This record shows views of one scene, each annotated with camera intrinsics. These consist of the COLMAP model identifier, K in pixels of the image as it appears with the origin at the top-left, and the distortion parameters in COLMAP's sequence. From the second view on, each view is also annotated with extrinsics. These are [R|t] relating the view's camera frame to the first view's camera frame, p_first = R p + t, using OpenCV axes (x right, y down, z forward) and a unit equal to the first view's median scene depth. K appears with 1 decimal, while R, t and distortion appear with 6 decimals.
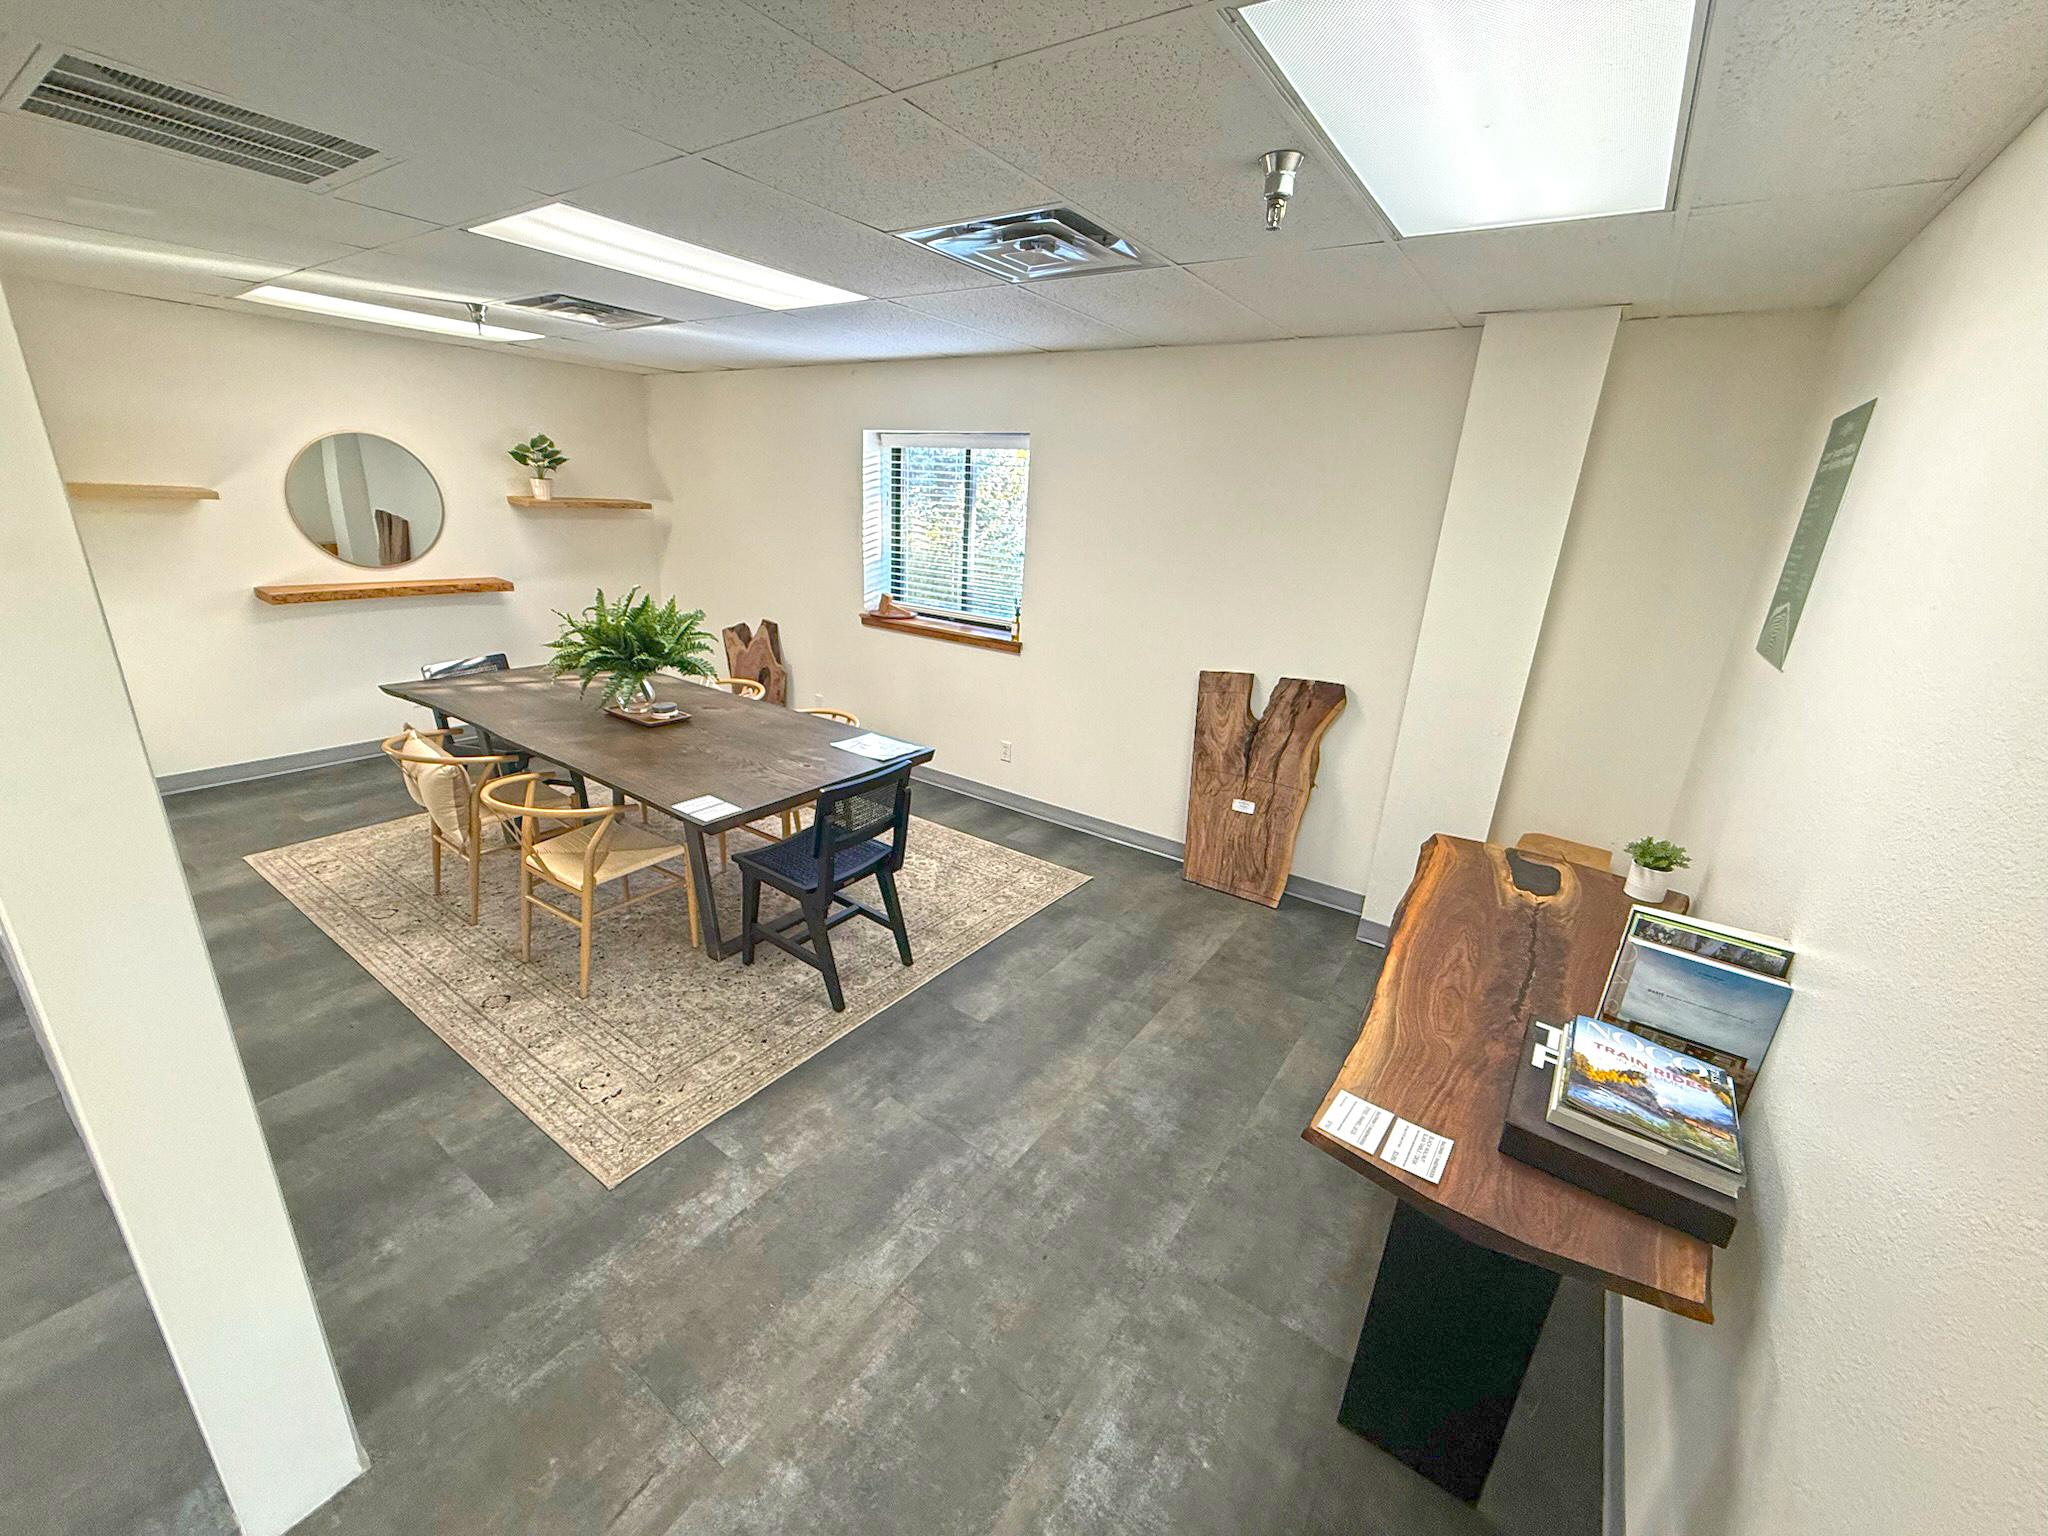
lens RADIAL K [[812.0, 0, 1024.9], [0, 812.0, 762.2], [0, 0, 1]] dist [-0.001480, -0.000030]
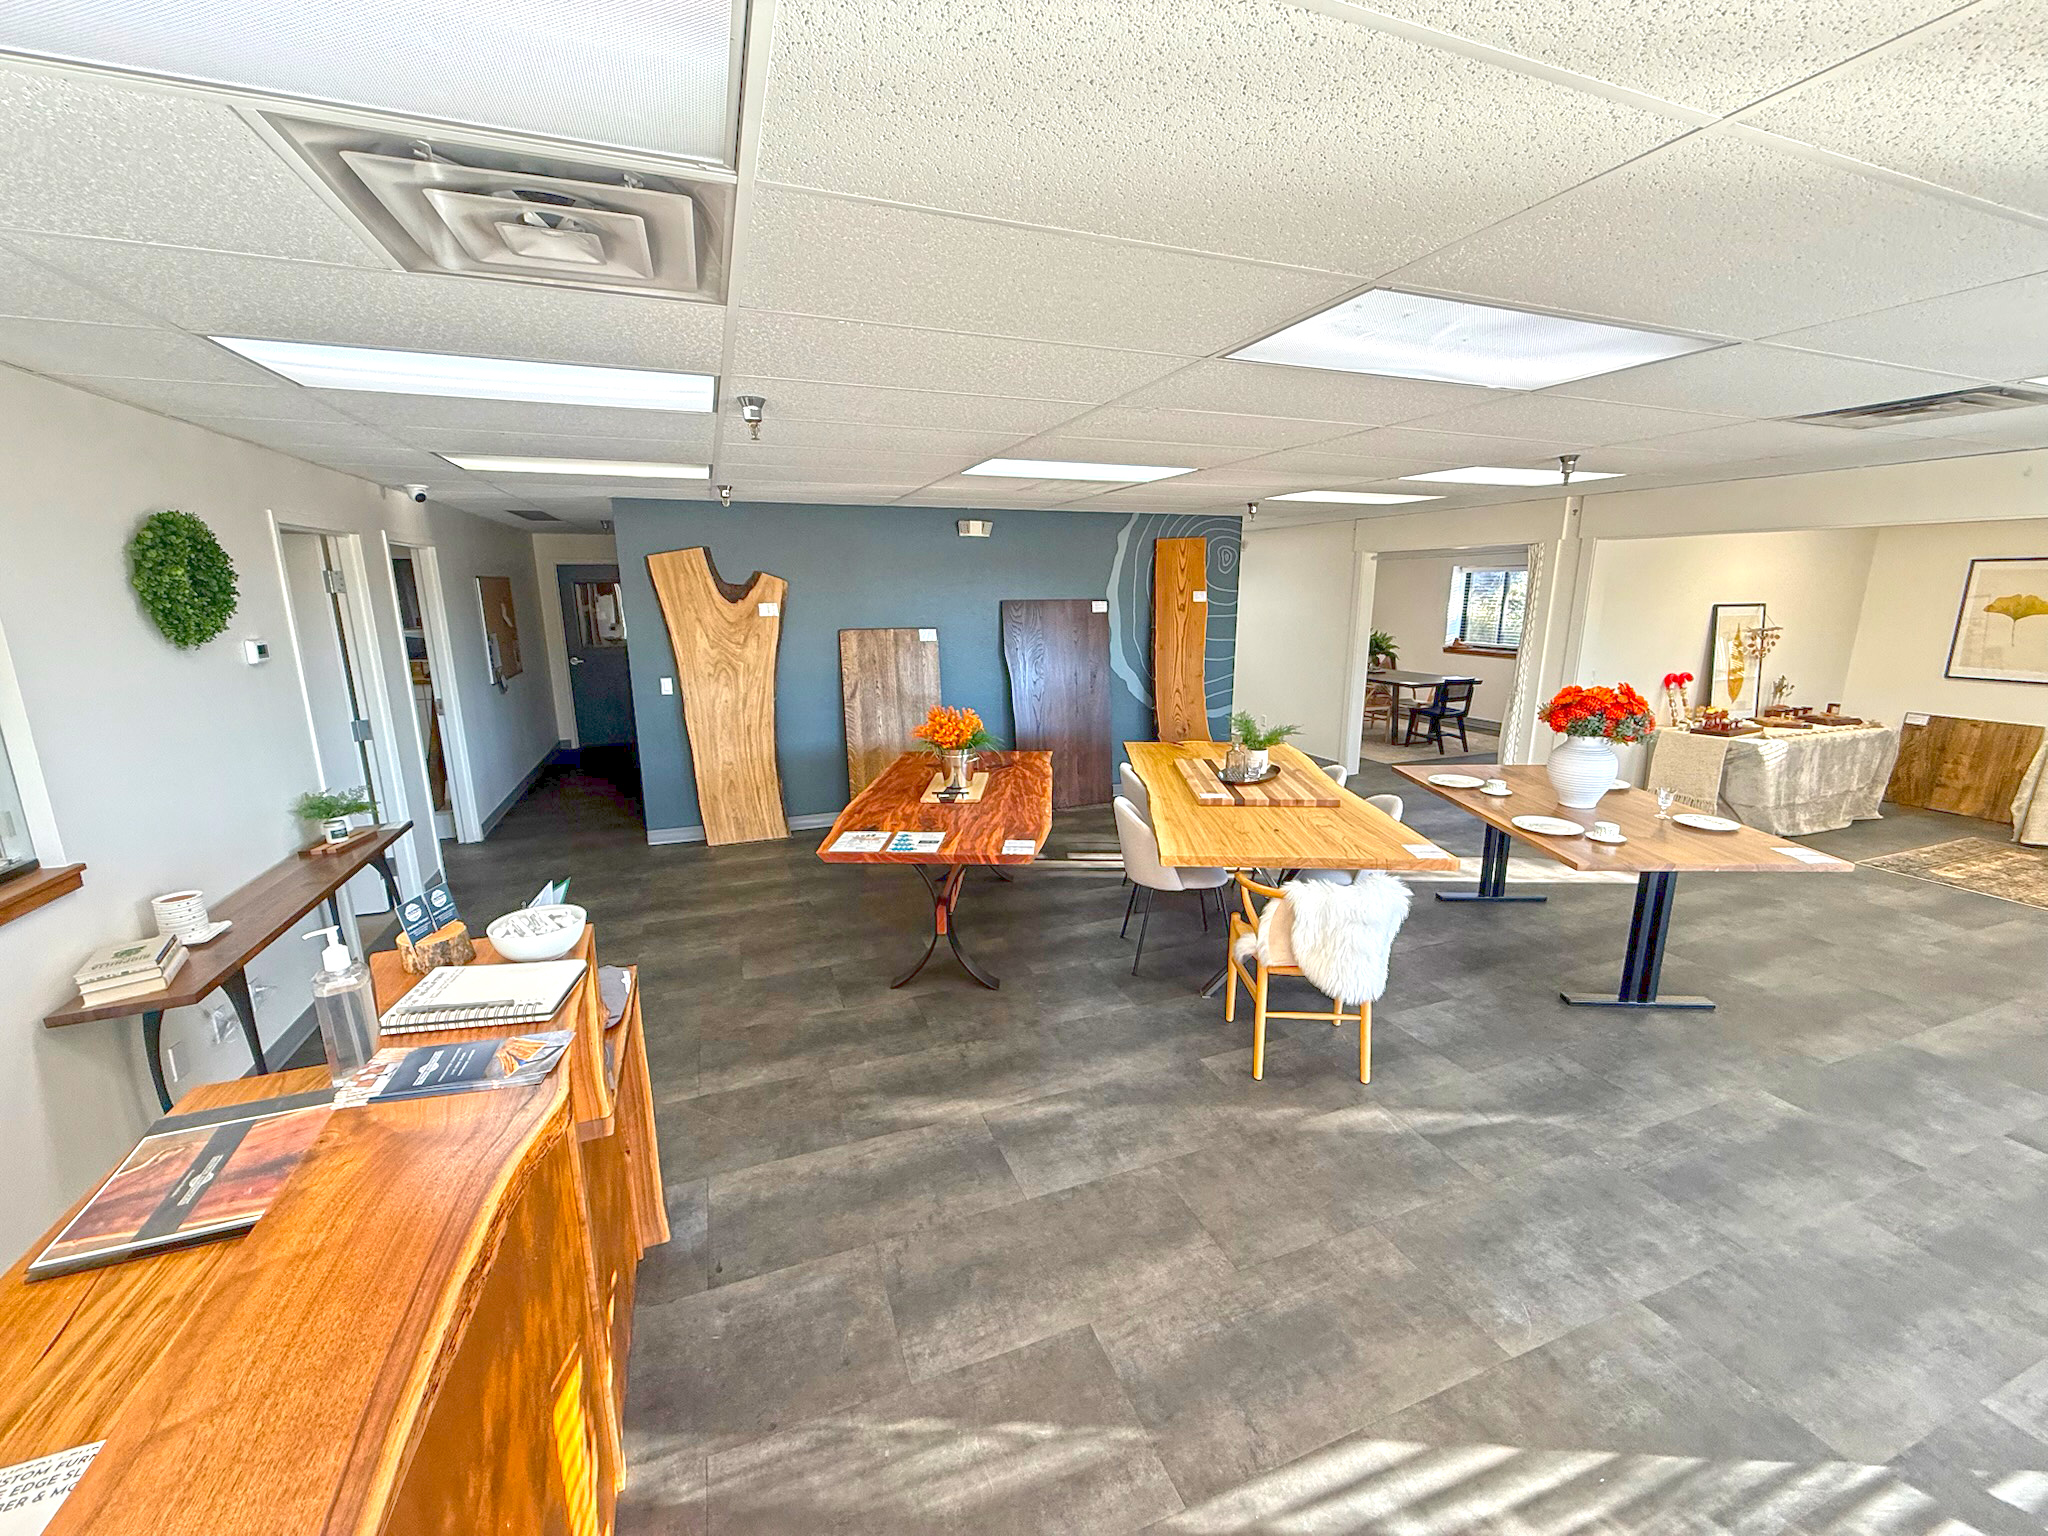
lens RADIAL K [[812.0, 0, 1018.4], [0, 812.0, 767.7], [0, 0, 1]] dist [-0.001480, -0.000030]
pose [[0.826892, 0.067025, -0.558352, 0.097293], [-0.143667, 0.985103, -0.094512, 0.520178], [0.543699, 0.158368, 0.824203, -1.406438]]
